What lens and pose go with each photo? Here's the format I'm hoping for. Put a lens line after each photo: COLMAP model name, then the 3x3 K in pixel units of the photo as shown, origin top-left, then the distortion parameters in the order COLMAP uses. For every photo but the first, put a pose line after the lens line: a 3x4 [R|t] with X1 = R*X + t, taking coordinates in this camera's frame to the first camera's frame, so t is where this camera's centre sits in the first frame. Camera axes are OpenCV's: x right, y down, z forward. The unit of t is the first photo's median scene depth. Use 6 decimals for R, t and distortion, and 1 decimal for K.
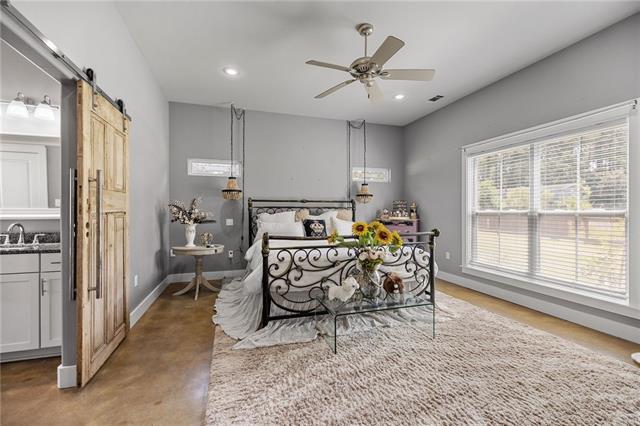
lens RADIAL K [[267.5, 0, 313.0], [0, 267.5, 211.6], [0, 0, 1]] dist [0.001563, -0.000281]
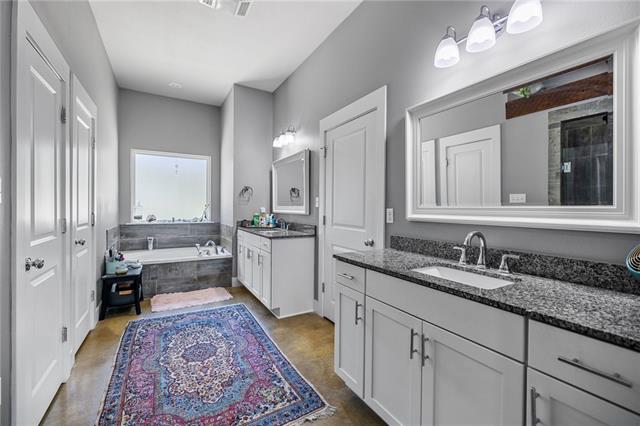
lens RADIAL K [[267.5, 0, 319.5], [0, 267.5, 210.5], [0, 0, 1]] dist [0.001563, -0.000281]
pose [[0.233988, 0.013982, -0.972139, -0.475783], [-0.011945, 0.999862, 0.011506, -0.002601], [0.972166, 0.008920, 0.234123, 0.408307]]
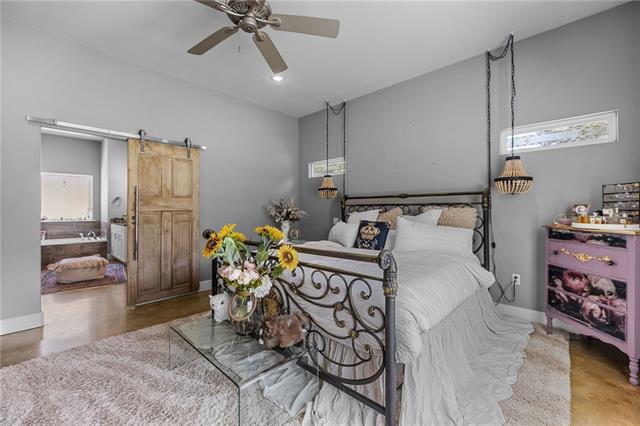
lens RADIAL K [[267.5, 0, 317.2], [0, 267.5, 208.0], [0, 0, 1]] dist [0.001563, -0.000281]
pose [[0.491646, -0.005889, -0.870775, 0.785955], [-0.000712, 0.999974, -0.007165, -0.000641], [0.870795, 0.004142, 0.491629, 0.700311]]
